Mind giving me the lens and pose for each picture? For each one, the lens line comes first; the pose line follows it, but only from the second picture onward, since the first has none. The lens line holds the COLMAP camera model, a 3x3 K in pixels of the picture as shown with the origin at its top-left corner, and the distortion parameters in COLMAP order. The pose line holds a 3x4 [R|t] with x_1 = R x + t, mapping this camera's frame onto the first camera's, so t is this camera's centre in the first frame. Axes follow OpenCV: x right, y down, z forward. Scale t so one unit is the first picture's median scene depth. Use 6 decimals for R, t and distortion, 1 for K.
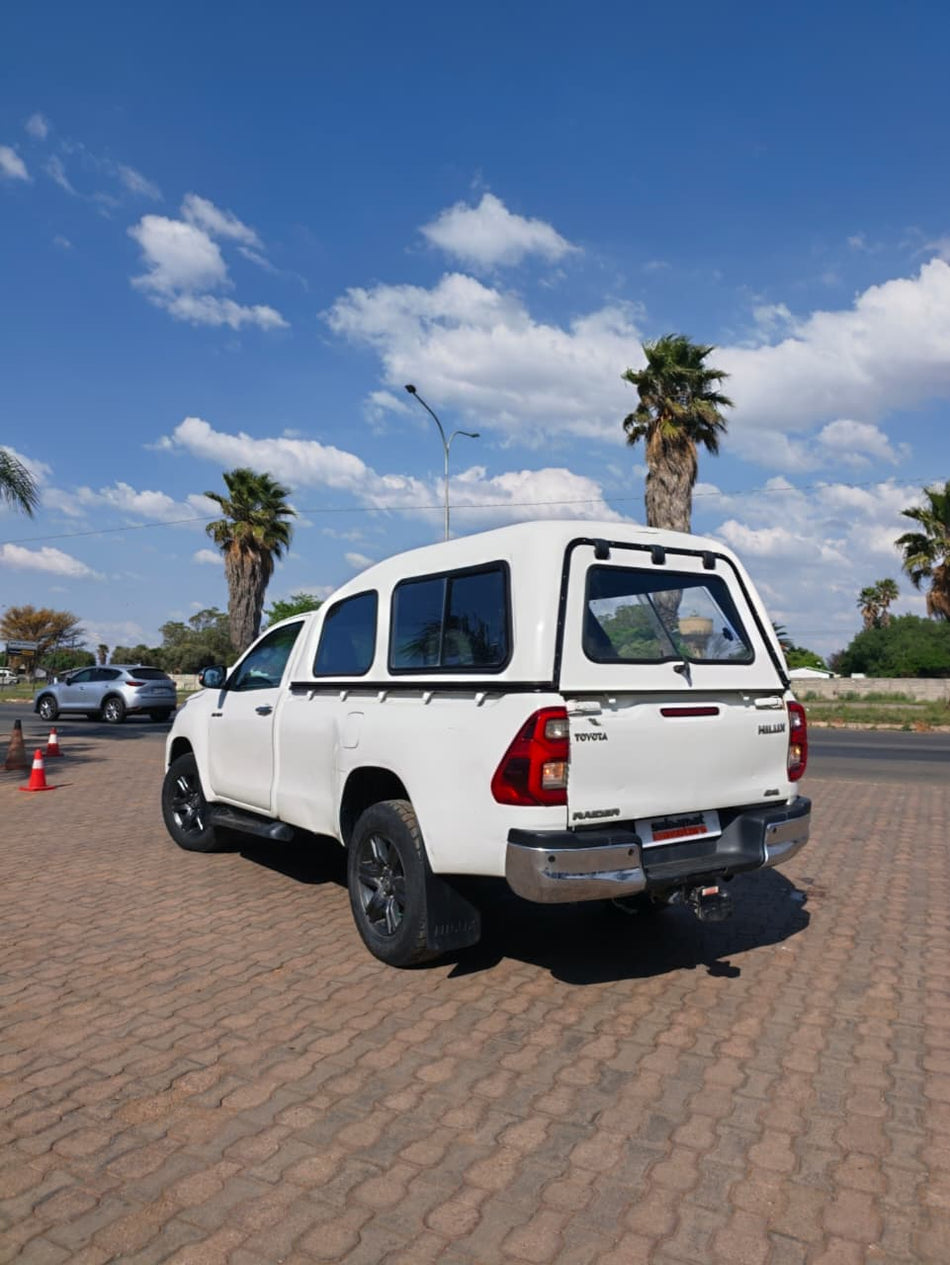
lens RADIAL K [[899.7, 0, 479.4], [0, 899.7, 631.3], [0, 0, 1]] dist [0.041412, -0.033528]
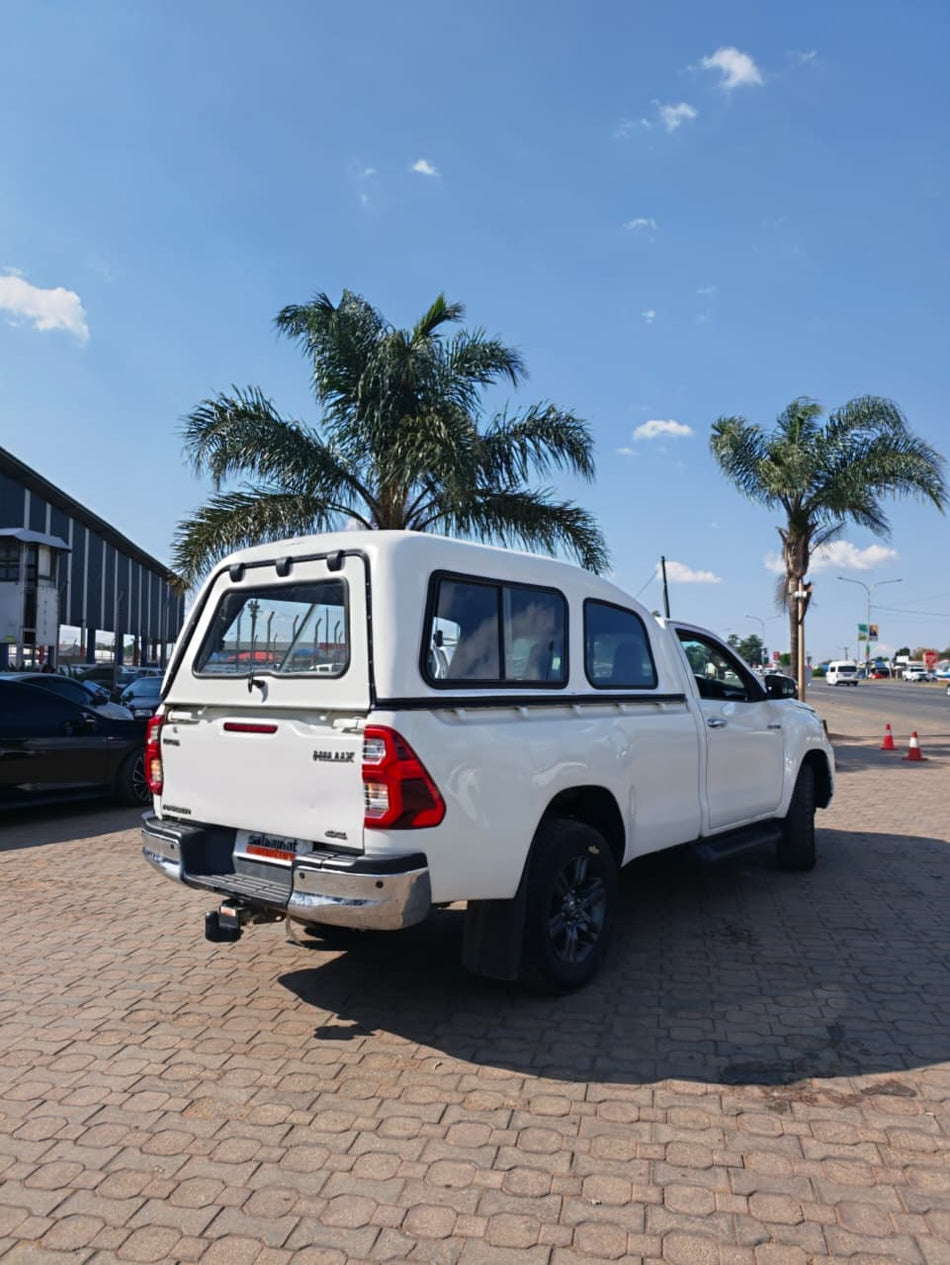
lens RADIAL K [[897.4, 0, 476.1], [0, 897.4, 627.6], [0, 0, 1]] dist [0.038151, -0.026558]
pose [[0.250012, -0.052397, -0.966824, 1.183688], [0.050920, 0.997864, -0.040911, 0.031367], [0.966903, -0.039002, 0.252146, 0.946801]]
